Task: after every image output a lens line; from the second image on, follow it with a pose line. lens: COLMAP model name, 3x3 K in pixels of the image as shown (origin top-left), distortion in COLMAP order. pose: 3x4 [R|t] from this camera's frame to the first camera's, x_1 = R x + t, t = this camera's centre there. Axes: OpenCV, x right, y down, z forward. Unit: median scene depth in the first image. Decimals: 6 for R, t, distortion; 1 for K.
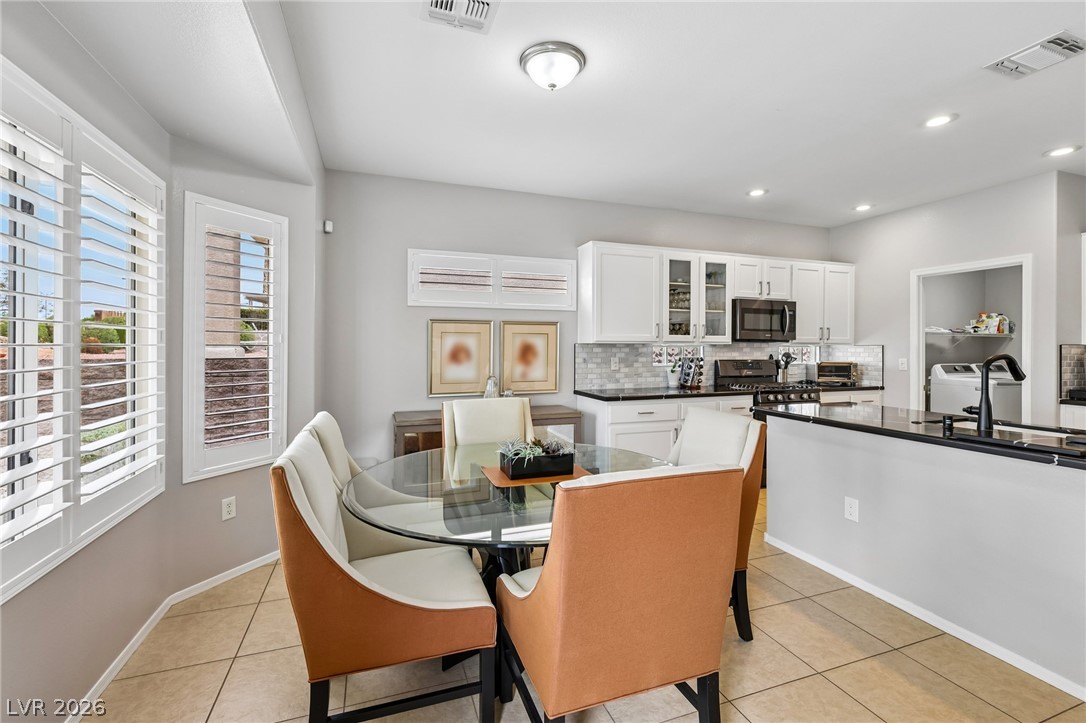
lens RADIAL K [[474.2, 0, 547.9], [0, 474.2, 347.0], [0, 0, 1]] dist [-0.002780, -0.000669]
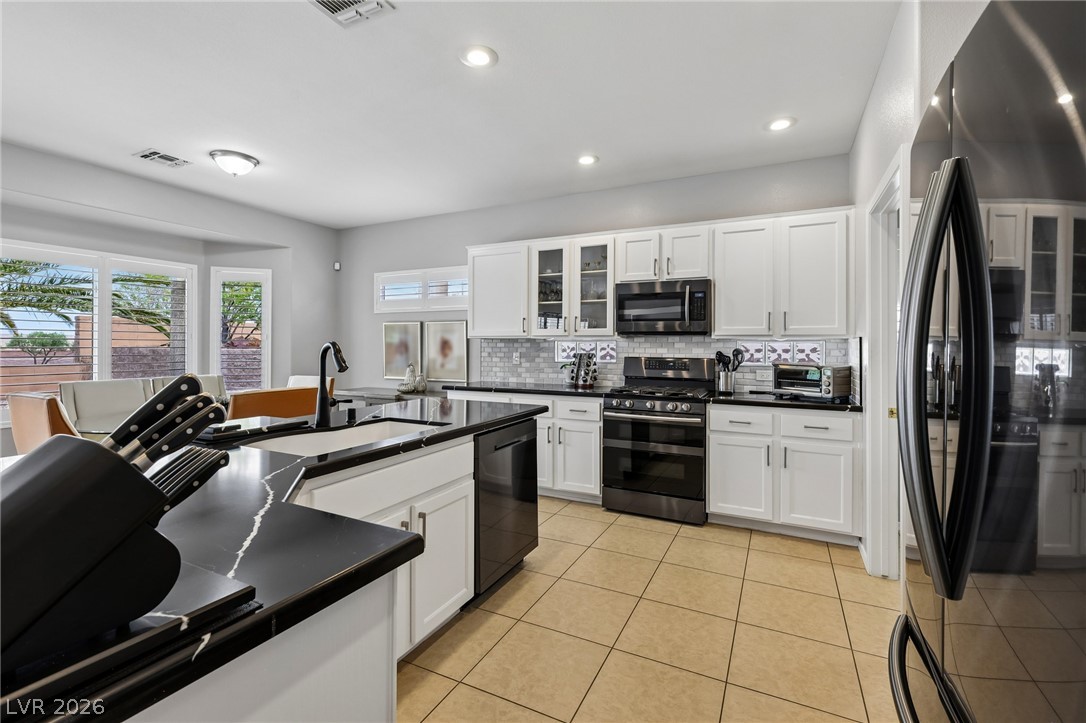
lens RADIAL K [[474.2, 0, 545.7], [0, 474.2, 342.1], [0, 0, 1]] dist [-0.002780, -0.000669]
pose [[0.689894, -0.006272, -0.723883, 0.922075], [-0.005346, 0.999891, -0.013758, 0.013742], [0.723891, 0.013361, 0.689785, 0.327821]]
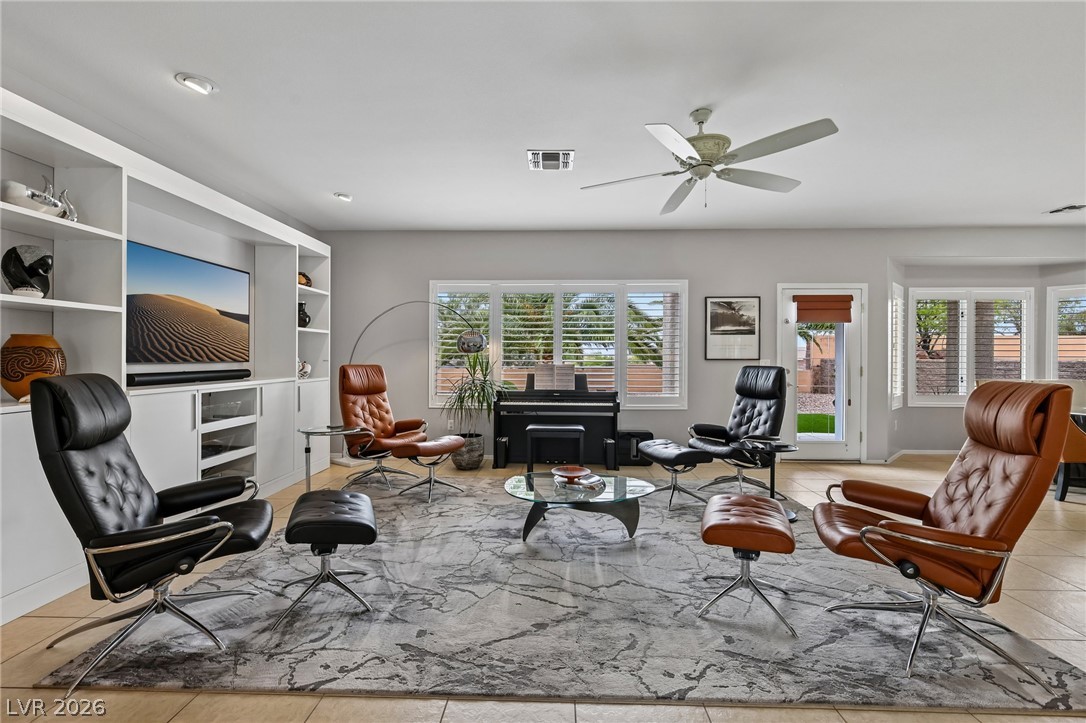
lens RADIAL K [[474.2, 0, 538.6], [0, 474.2, 355.3], [0, 0, 1]] dist [-0.002780, -0.000669]
pose [[-0.376493, -0.008701, -0.926379, 1.274862], [-0.011379, 0.999924, -0.004767, 0.031620], [0.926350, 0.008747, -0.376563, -0.258255]]
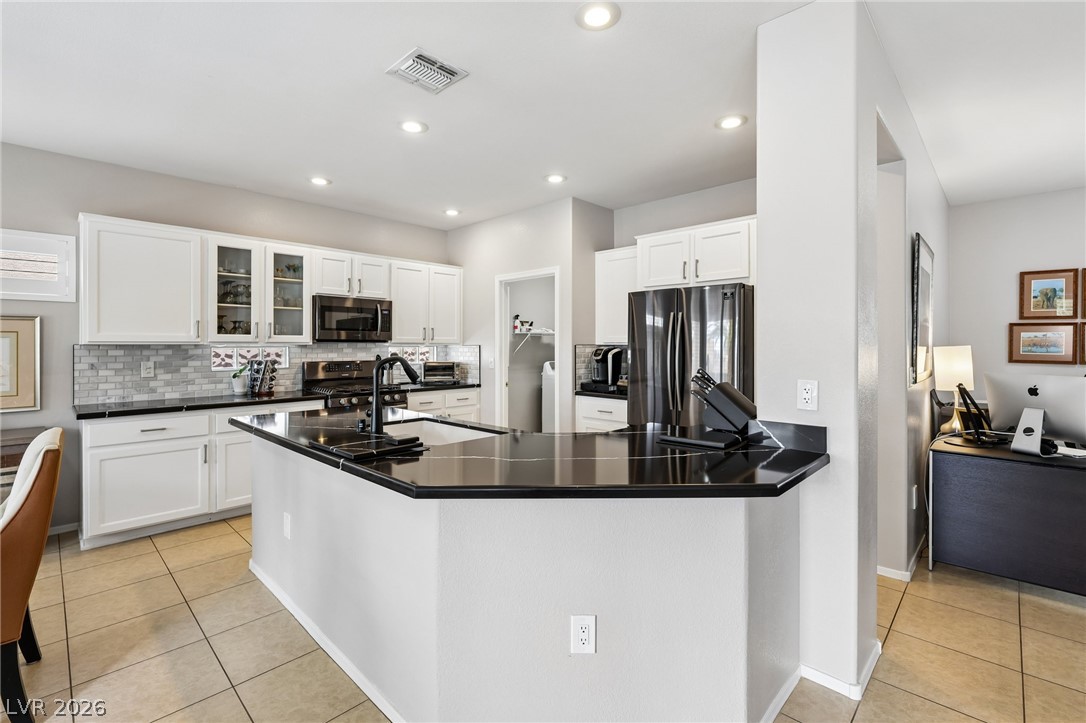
lens RADIAL K [[474.2, 0, 535.8], [0, 474.2, 345.7], [0, 0, 1]] dist [-0.002780, -0.000669]
pose [[0.901224, -0.004277, 0.433333, 0.383696], [0.004494, 0.999990, 0.000522, -0.002702], [-0.433331, 0.001477, 0.901234, -0.015996]]
